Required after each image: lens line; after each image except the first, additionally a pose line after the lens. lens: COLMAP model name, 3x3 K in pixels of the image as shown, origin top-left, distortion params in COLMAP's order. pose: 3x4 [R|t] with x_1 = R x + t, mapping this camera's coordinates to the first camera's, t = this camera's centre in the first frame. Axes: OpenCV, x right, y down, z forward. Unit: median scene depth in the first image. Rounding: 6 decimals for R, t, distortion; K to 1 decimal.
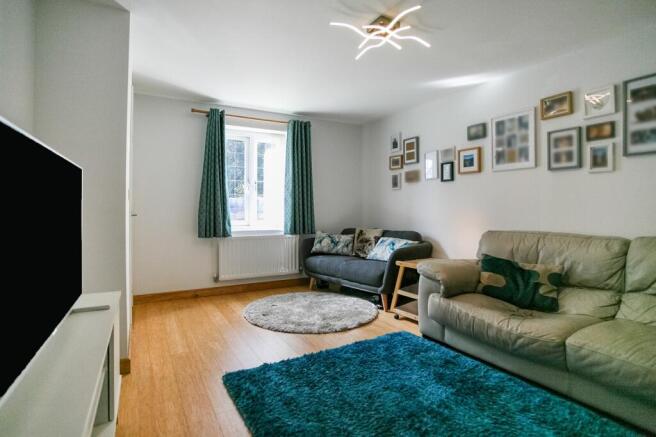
lens RADIAL K [[340.6, 0, 326.8], [0, 340.6, 208.4], [0, 0, 1]] dist [-0.072528, 0.000201]
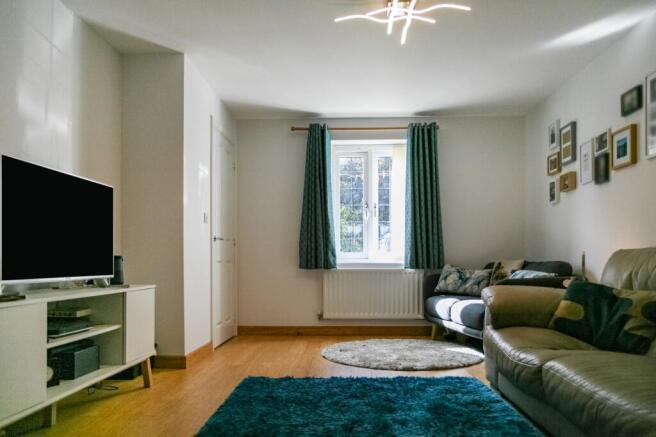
lens RADIAL K [[510.3, 0, 328.5], [0, 510.3, 264.9], [0, 0, 1]] dist [0.002131, 0.004835]
pose [[0.850962, -0.000586, -0.525227, 0.407282], [0.003919, 0.999979, 0.005235, 0.069515], [0.525212, -0.006513, 0.850946, -0.132233]]
